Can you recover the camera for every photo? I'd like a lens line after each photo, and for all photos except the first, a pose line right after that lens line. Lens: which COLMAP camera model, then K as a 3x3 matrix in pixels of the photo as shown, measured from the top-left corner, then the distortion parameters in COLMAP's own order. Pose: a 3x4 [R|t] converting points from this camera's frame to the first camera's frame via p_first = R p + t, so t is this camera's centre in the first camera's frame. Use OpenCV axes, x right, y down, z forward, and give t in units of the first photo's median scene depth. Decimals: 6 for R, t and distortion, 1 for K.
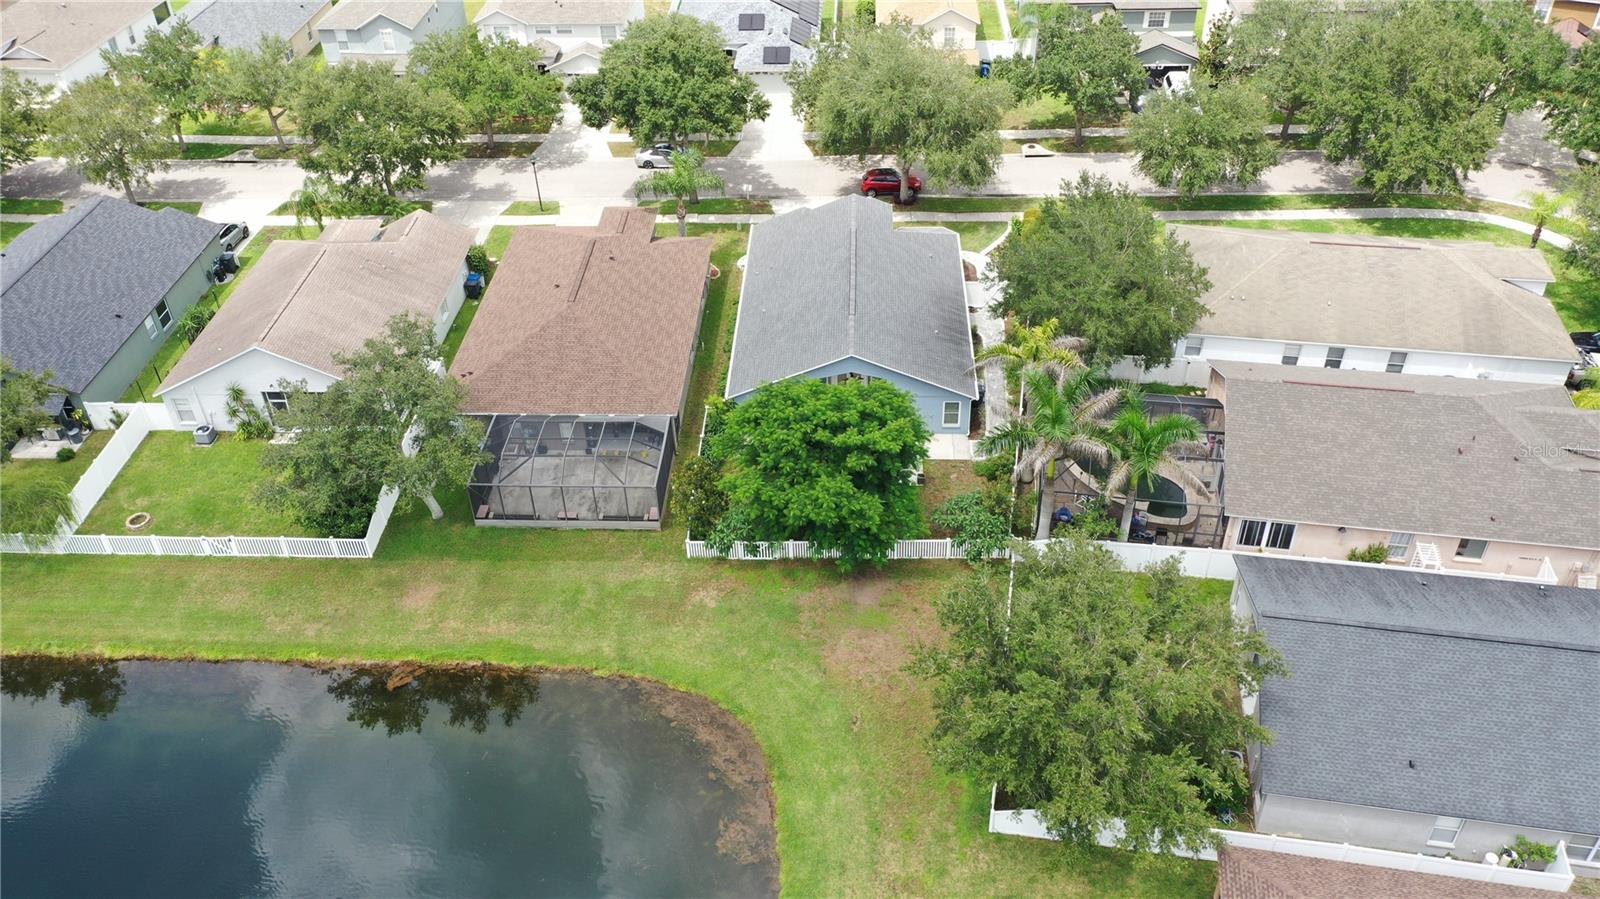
lens RADIAL K [[1272.6, 0, 800.0], [0, 1272.6, 449.5], [0, 0, 1]] dist [0.002523, 0.037100]
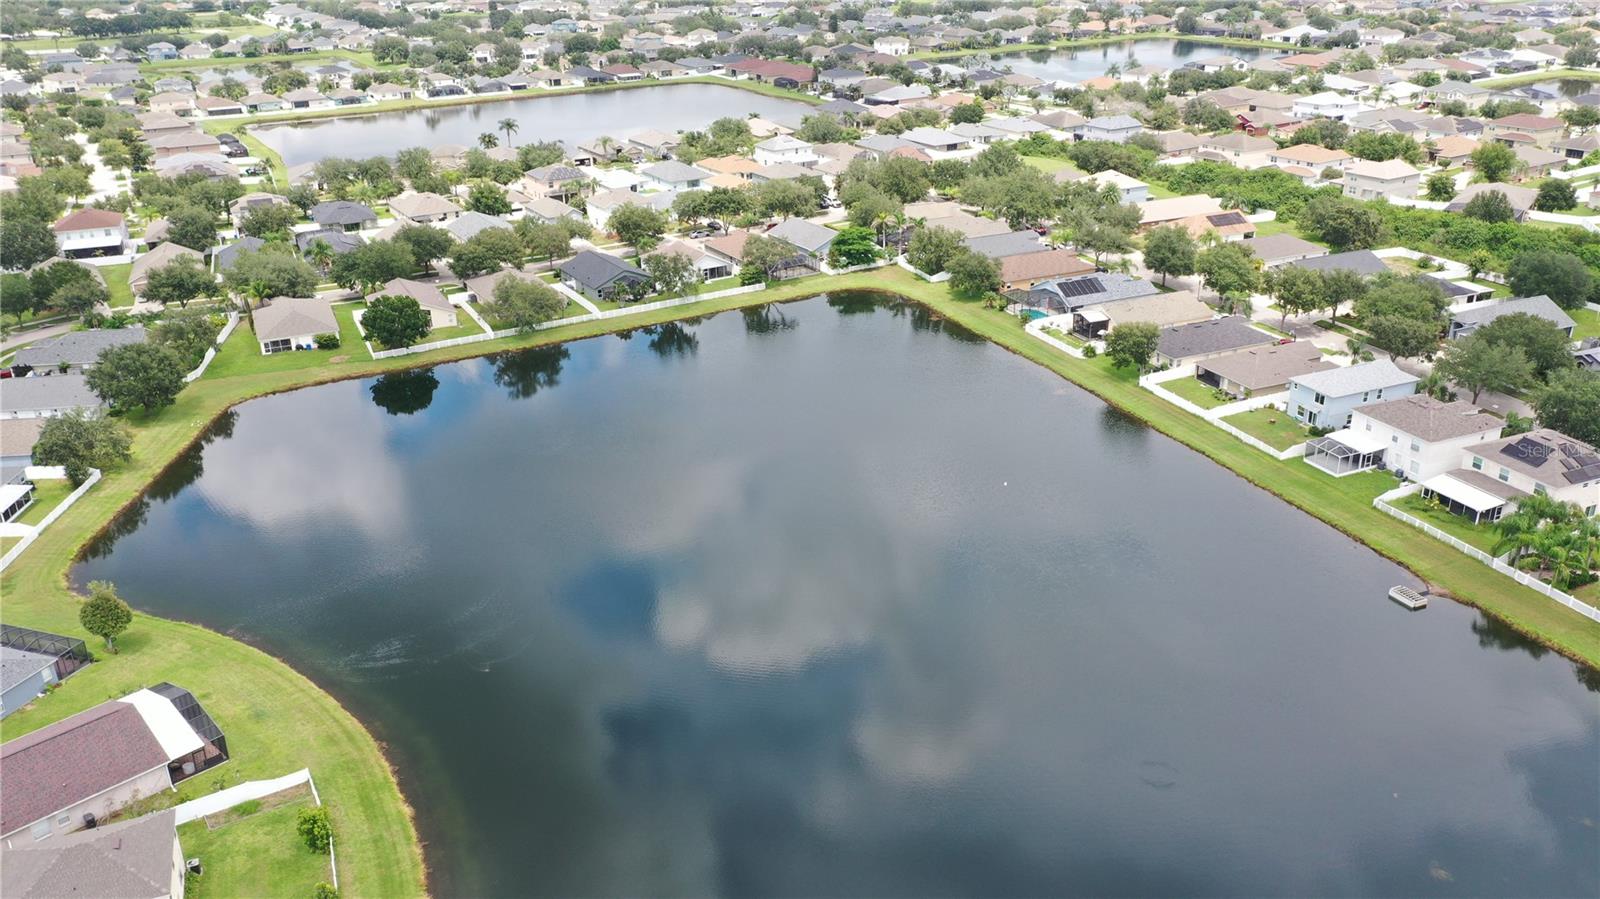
lens RADIAL K [[1272.6, 0, 800.0], [0, 1272.6, 449.5], [0, 0, 1]] dist [0.002523, 0.037100]
pose [[0.831924, -0.213021, 0.512372, -2.572657], [0.337288, 0.927341, -0.162098, 1.326682], [-0.440613, 0.307670, 0.843326, -2.420822]]
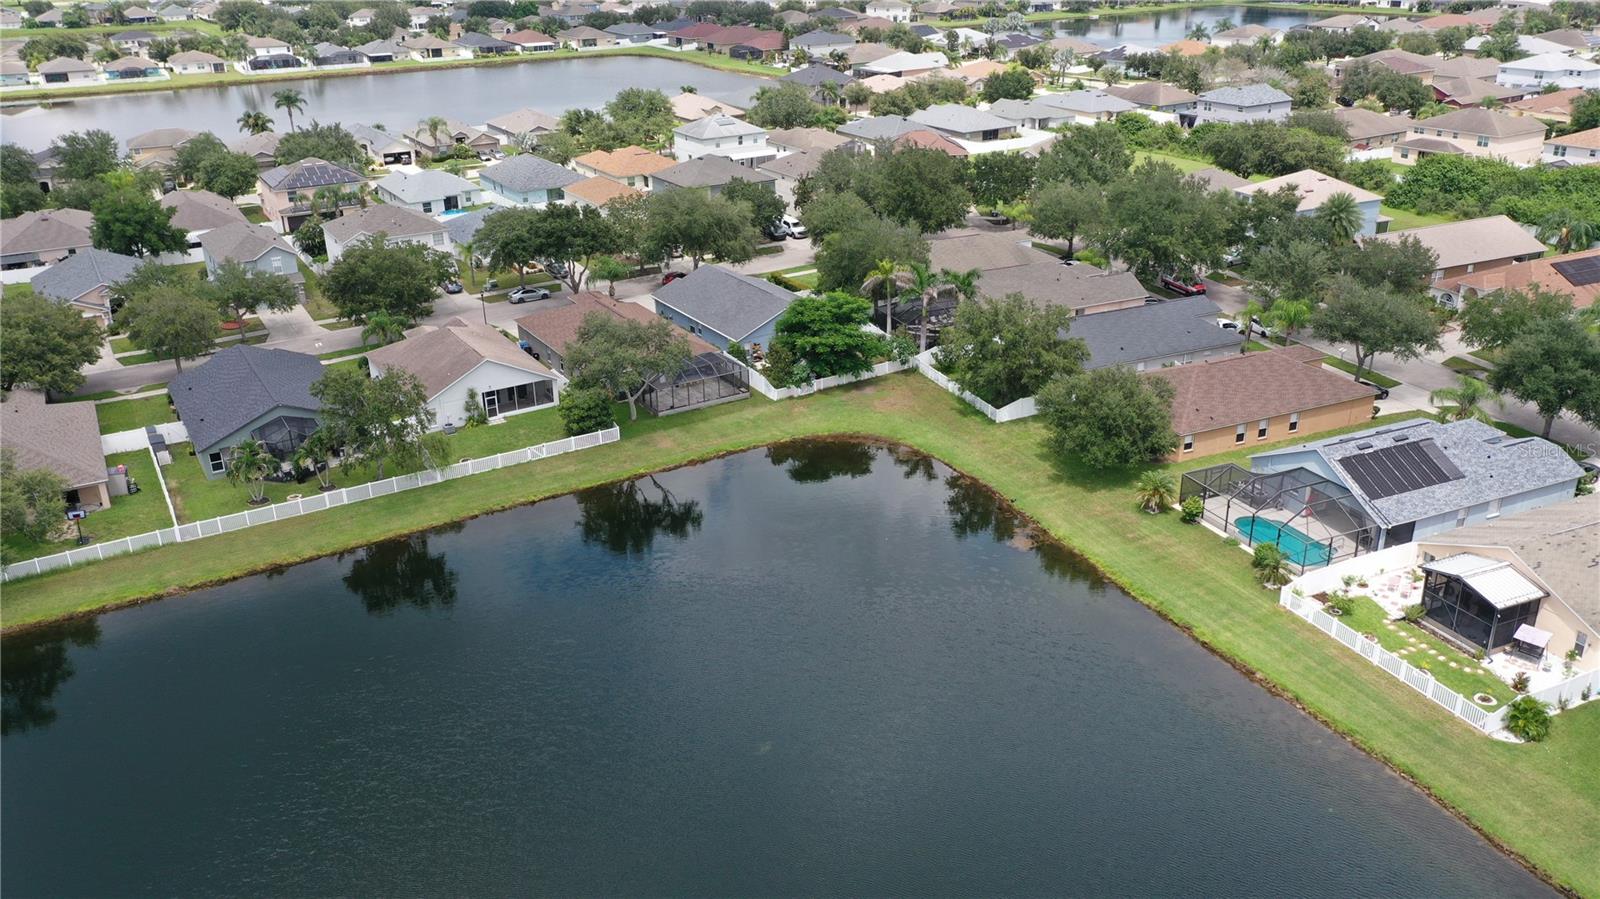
lens RADIAL K [[1272.6, 0, 800.0], [0, 1272.6, 449.5], [0, 0, 1]] dist [0.002523, 0.037100]
pose [[0.828656, -0.212774, 0.517742, -1.114864], [0.339277, 0.926593, -0.162222, 0.499045], [-0.445220, 0.310084, 0.840016, -0.613818]]
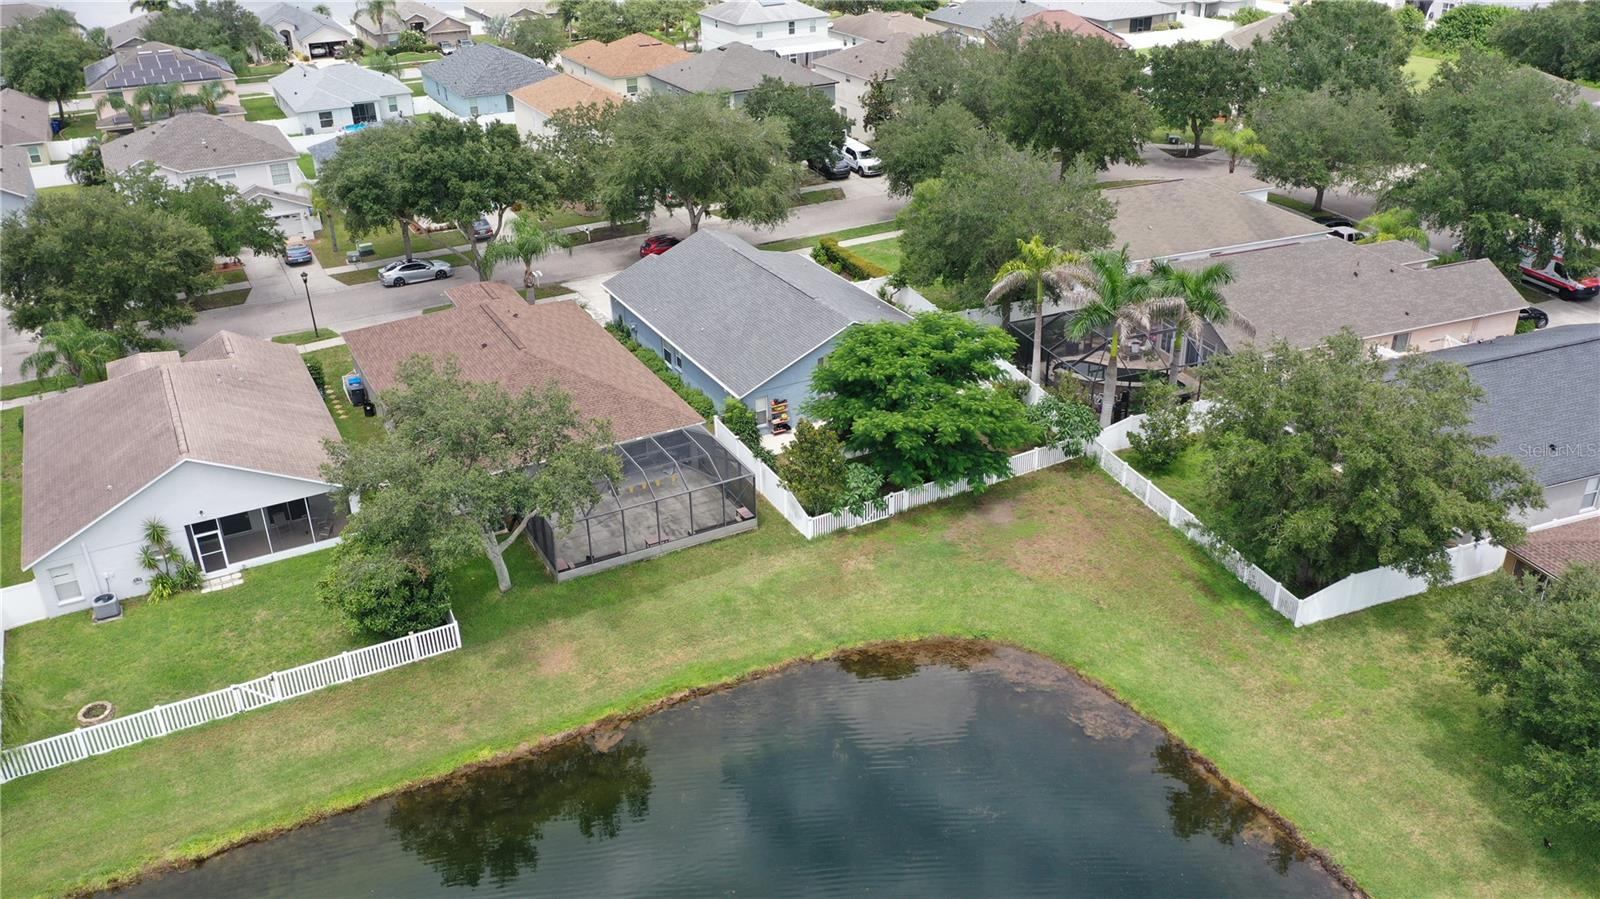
lens RADIAL K [[1272.6, 0, 800.0], [0, 1272.6, 449.5], [0, 0, 1]] dist [0.002523, 0.037100]
pose [[0.859798, -0.225681, 0.458057, -0.527776], [0.310197, 0.943388, -0.117457, 0.137153], [-0.405618, 0.243078, 0.881129, 0.194215]]
